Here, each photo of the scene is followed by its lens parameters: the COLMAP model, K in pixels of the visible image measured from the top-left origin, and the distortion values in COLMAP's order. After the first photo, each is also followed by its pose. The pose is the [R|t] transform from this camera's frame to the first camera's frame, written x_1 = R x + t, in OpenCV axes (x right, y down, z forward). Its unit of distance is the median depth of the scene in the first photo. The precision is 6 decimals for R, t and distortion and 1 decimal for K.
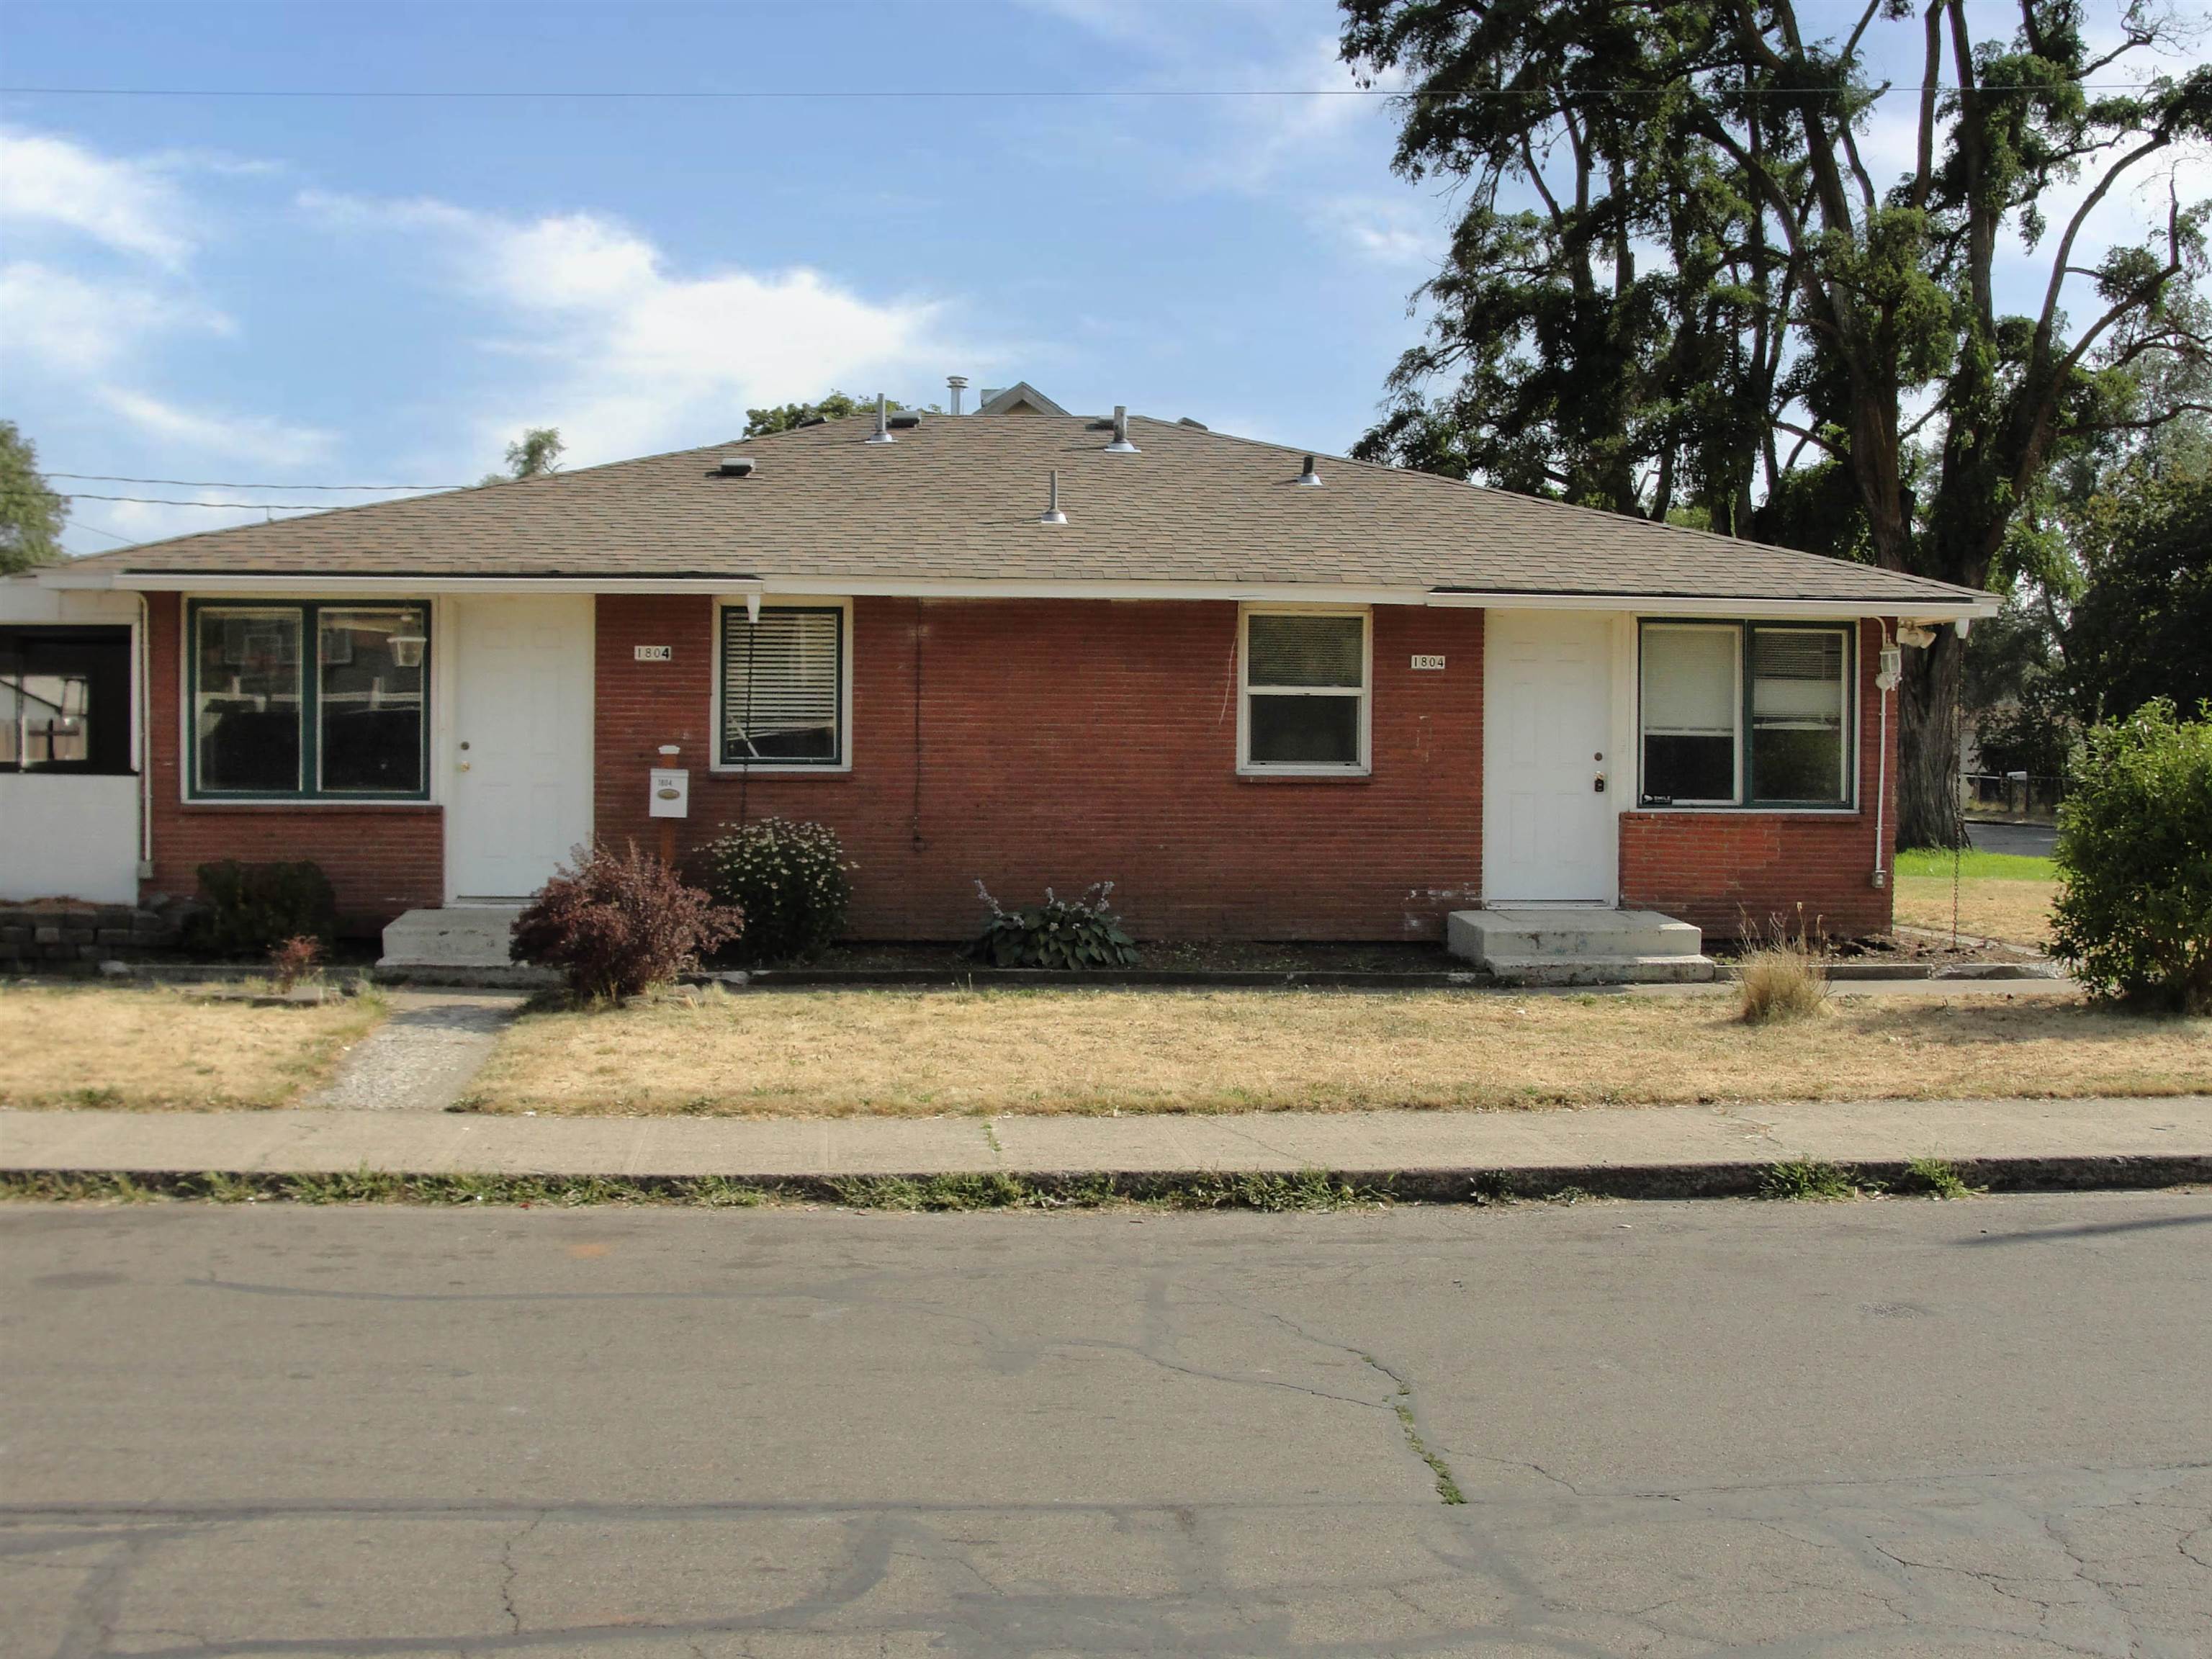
lens RADIAL K [[2535.5, 0, 1109.7], [0, 2535.5, 815.3], [0, 0, 1]] dist [-0.206859, 0.243145]
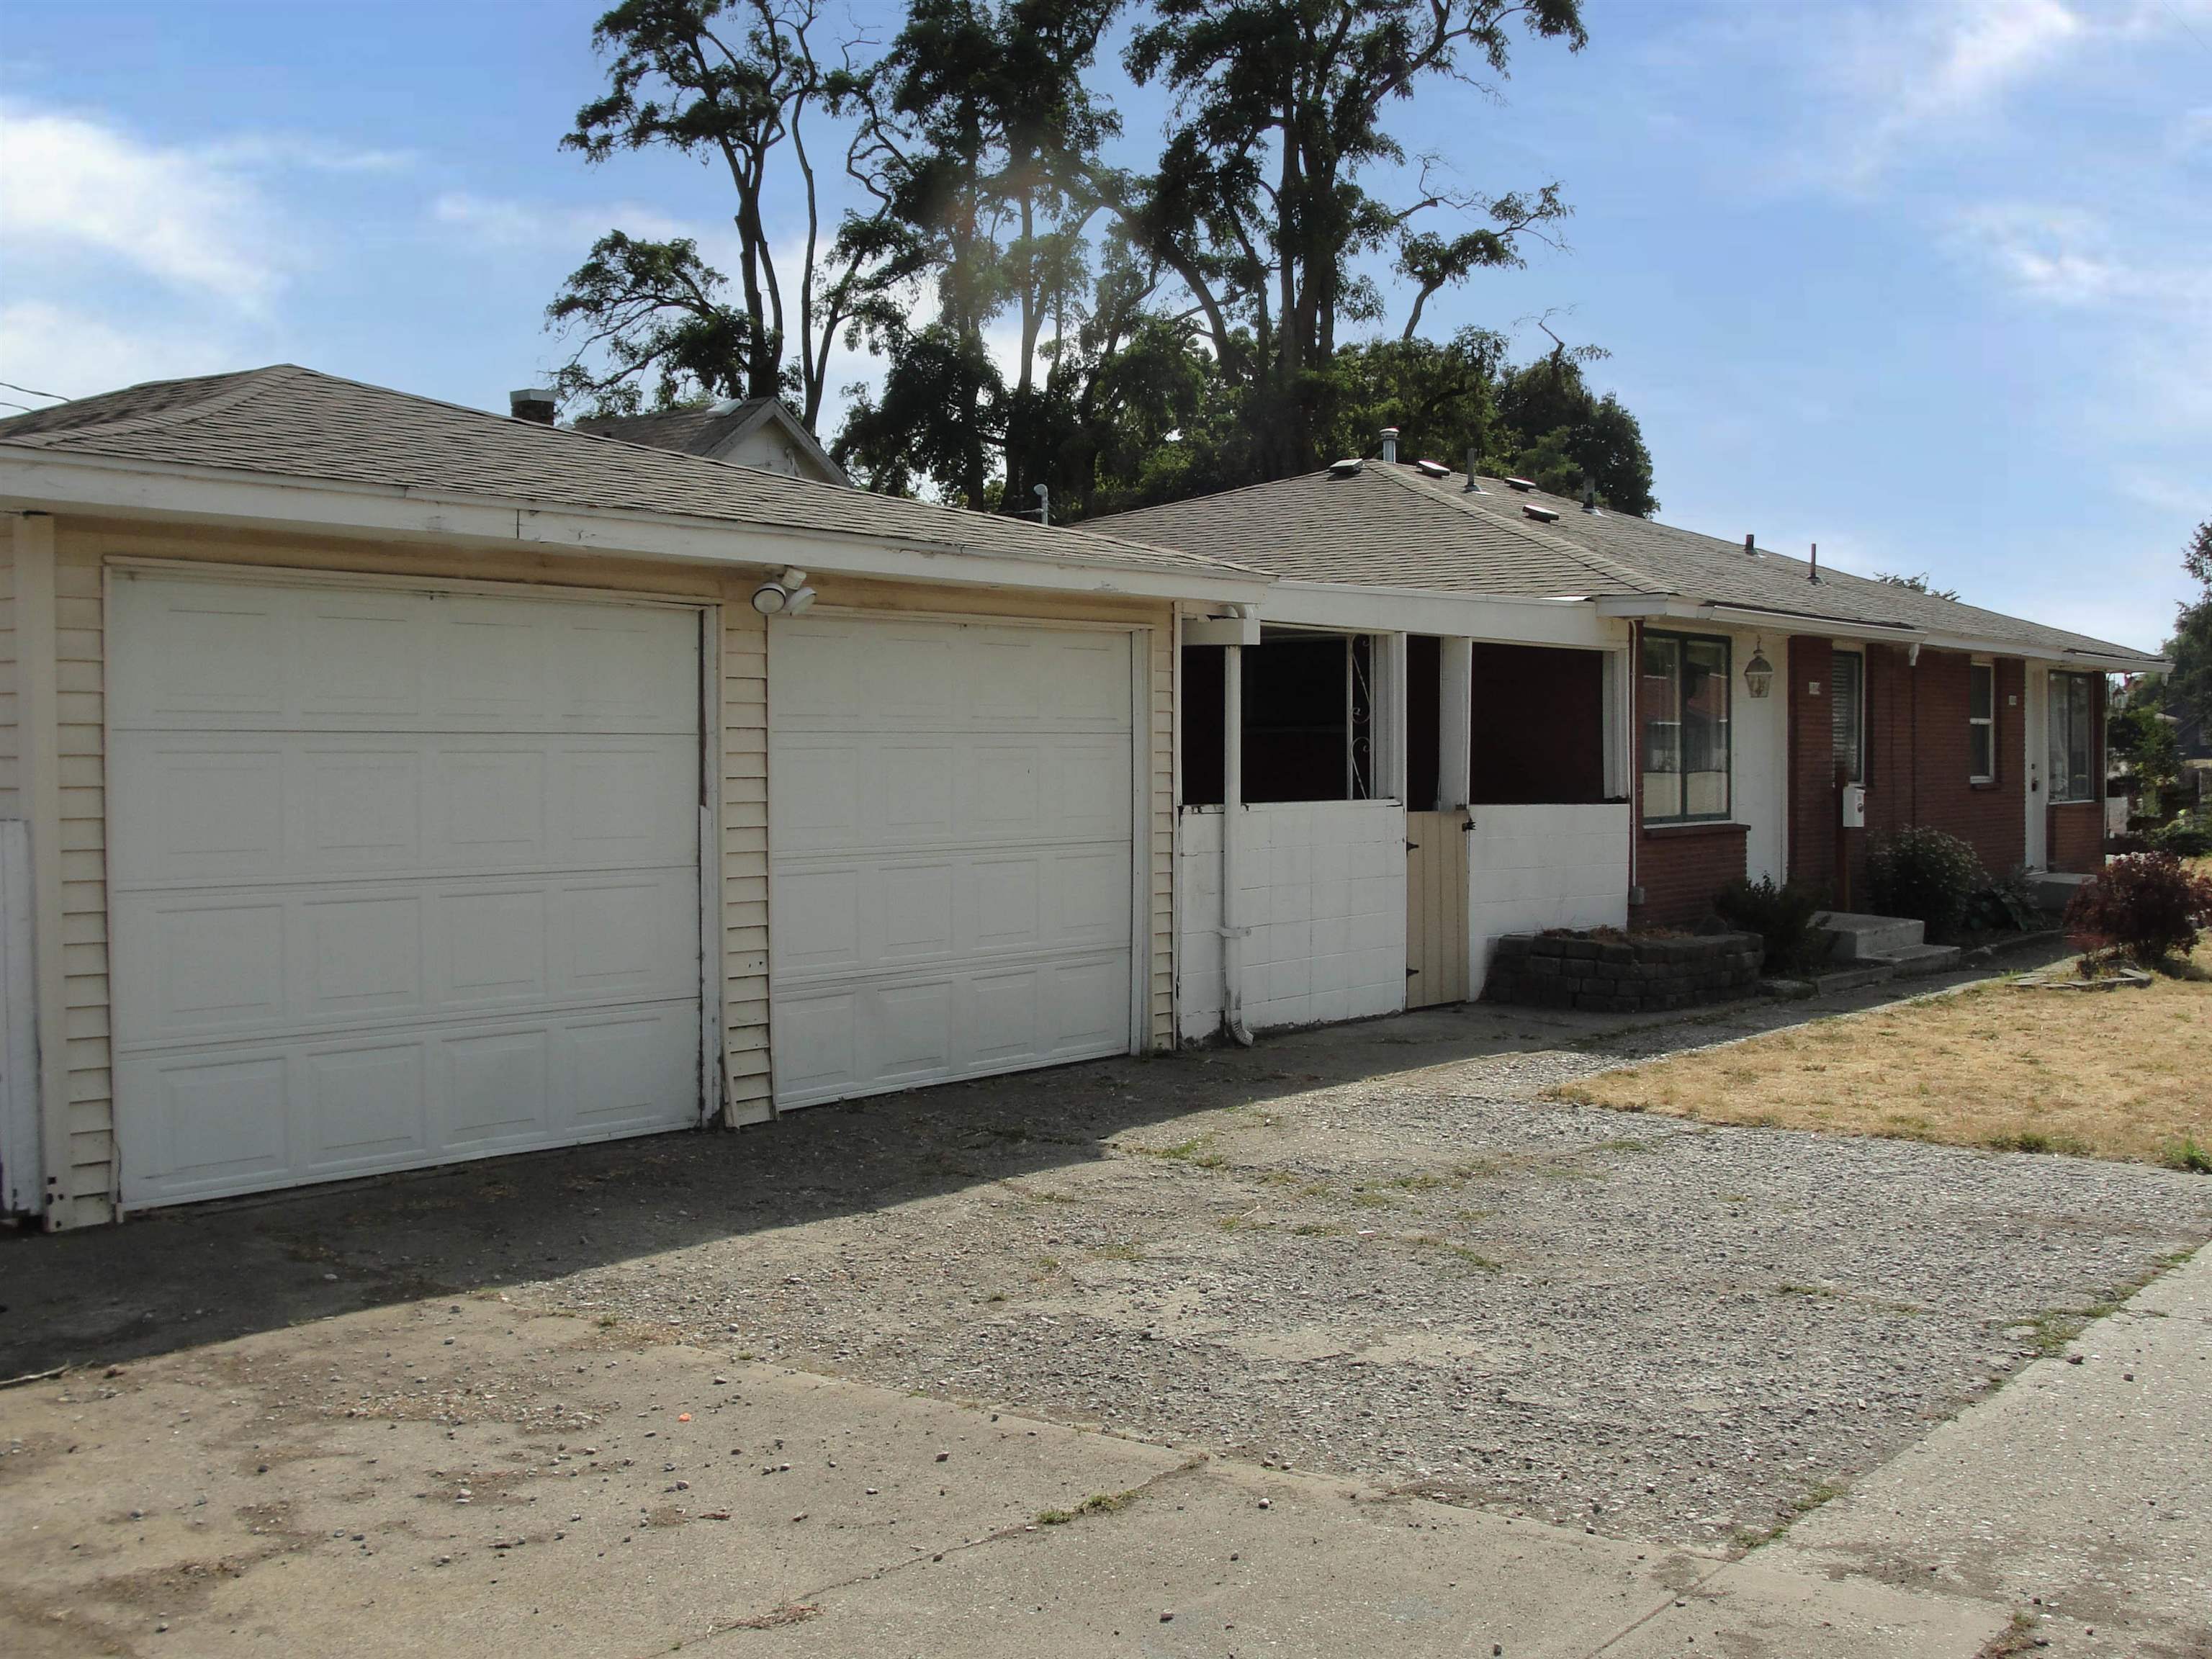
lens RADIAL K [[2535.5, 0, 1109.7], [0, 2535.5, 815.3], [0, 0, 1]] dist [-0.206859, 0.243145]
pose [[0.678262, -0.028616, 0.734263, -1.222693], [0.031627, 0.999452, 0.009735, -0.026054], [-0.734139, 0.016619, 0.678795, 0.439040]]
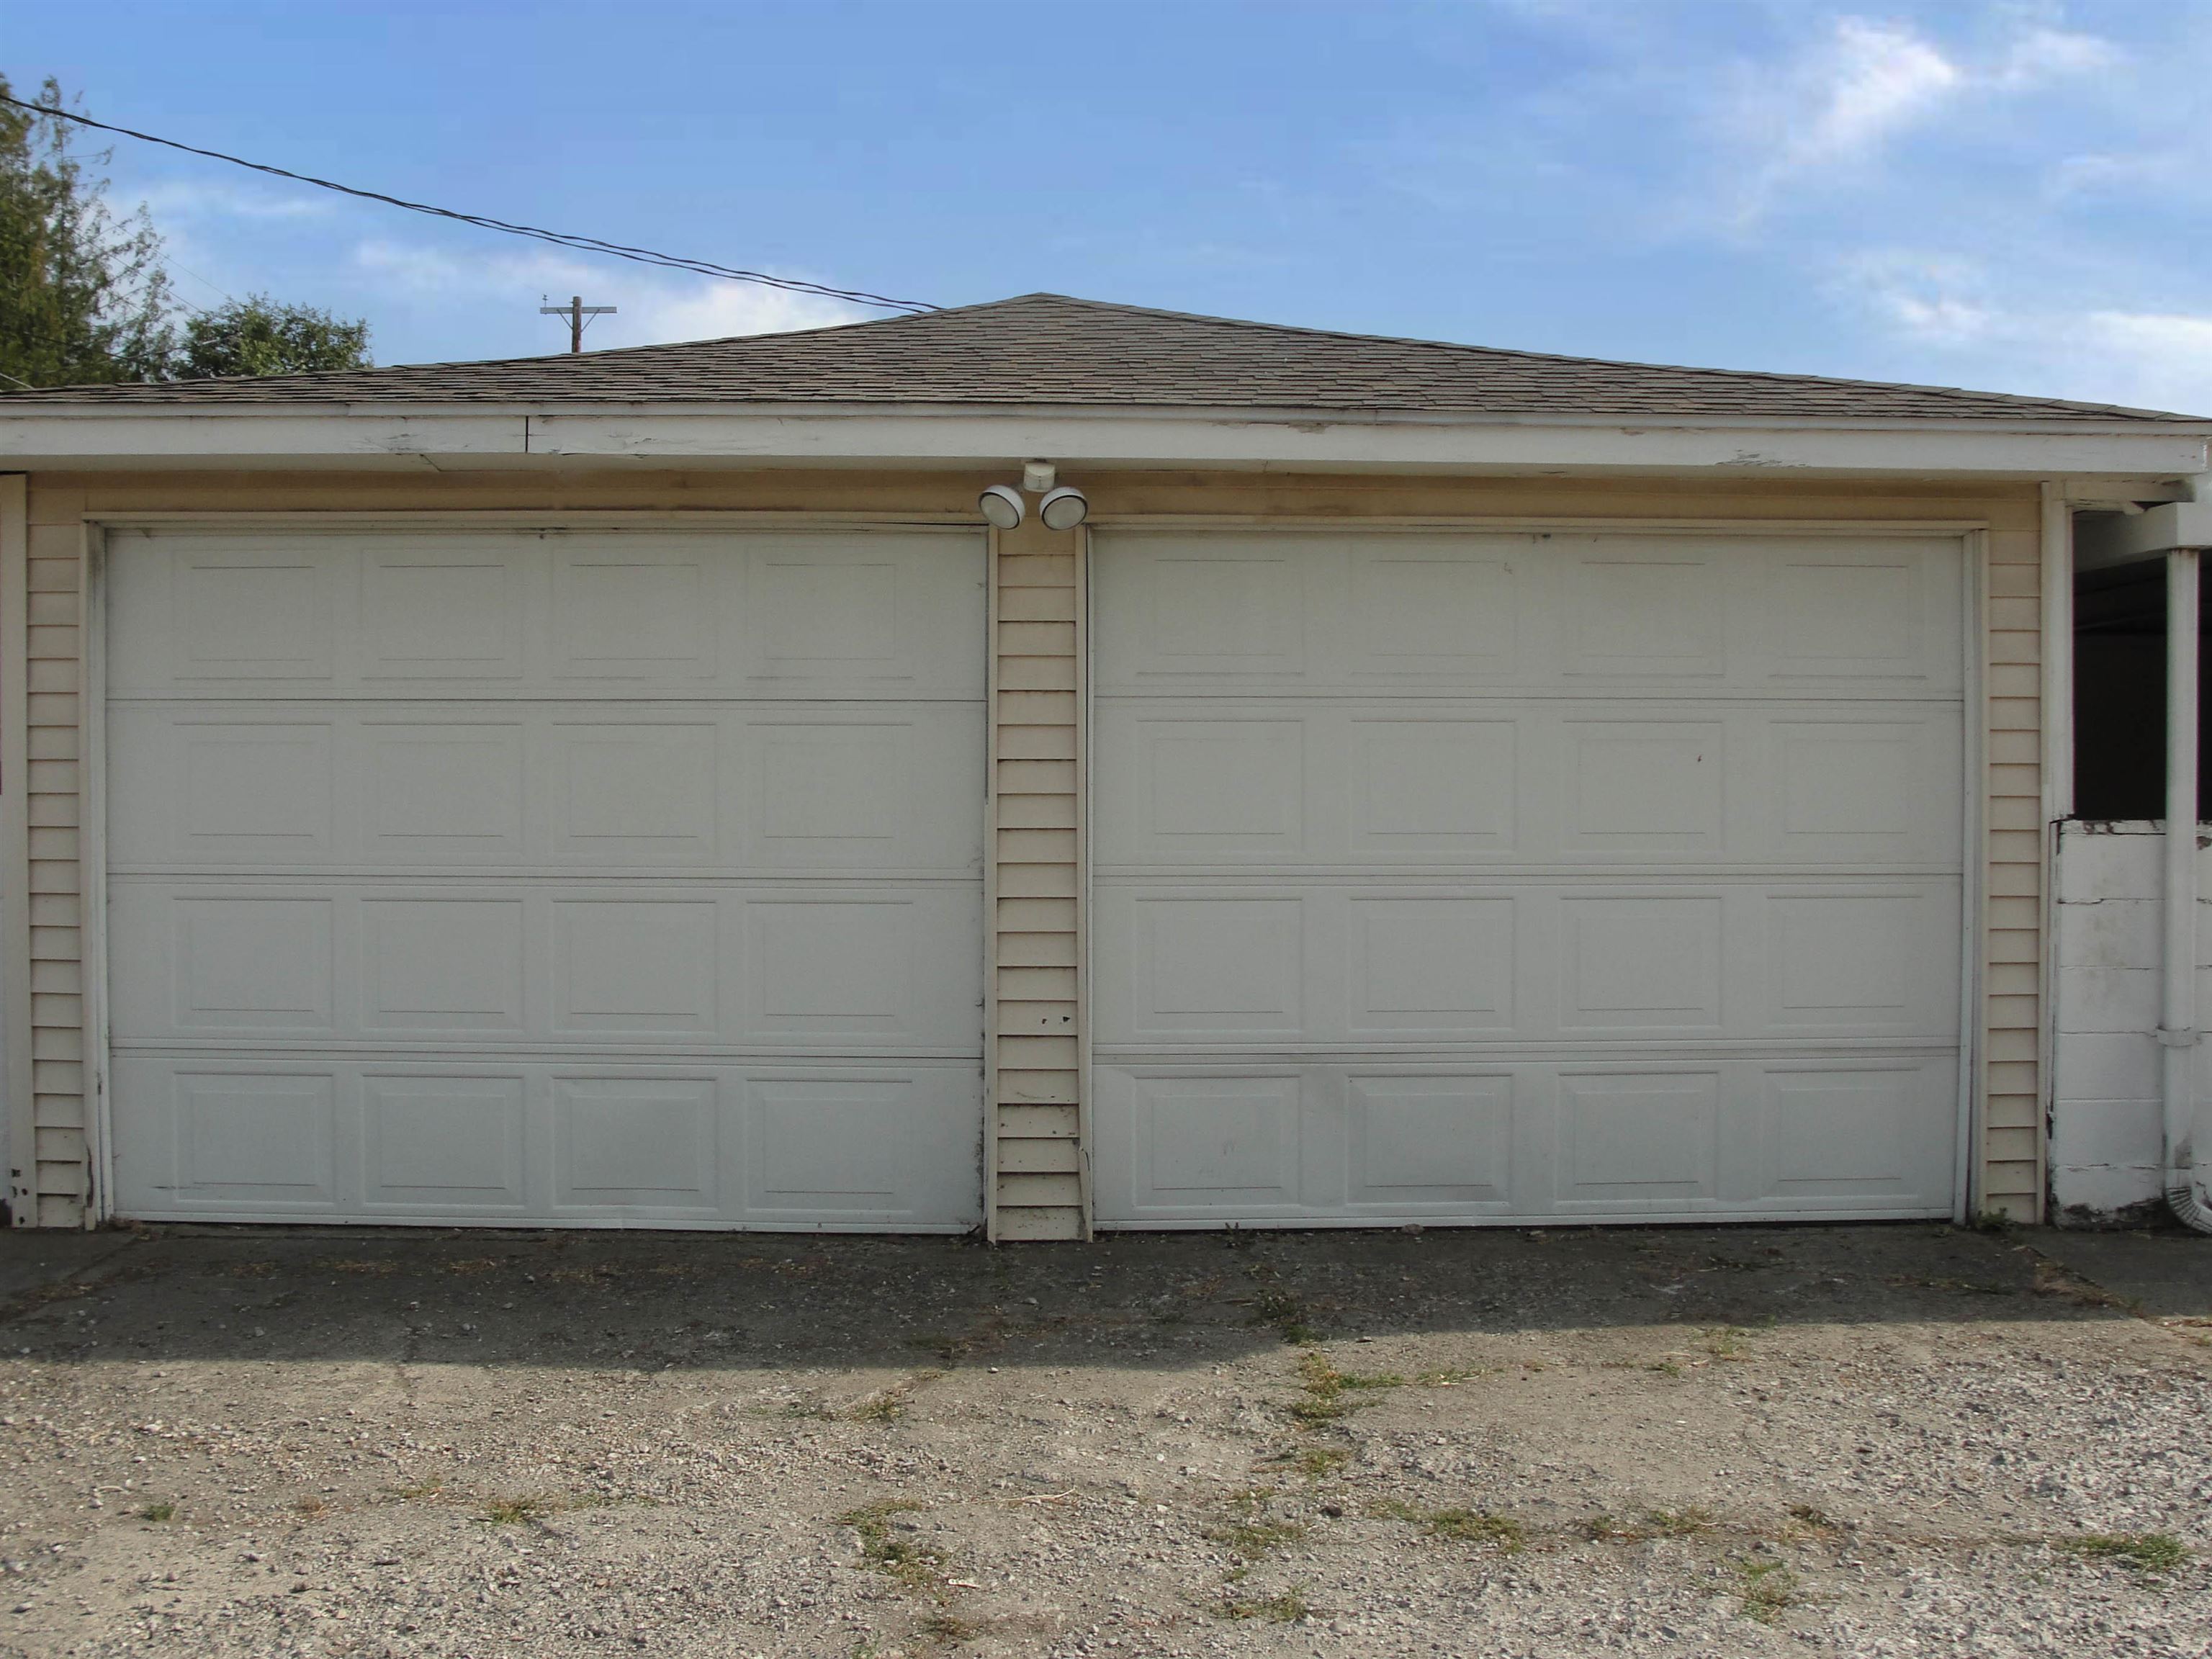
lens RADIAL K [[2535.5, 0, 1109.7], [0, 2535.5, 815.3], [0, 0, 1]] dist [-0.206859, 0.243145]
pose [[0.996061, -0.006267, -0.088452, -0.799454], [0.004130, 0.999696, -0.024323, -0.012100], [0.088577, 0.023862, 0.995783, 0.478048]]
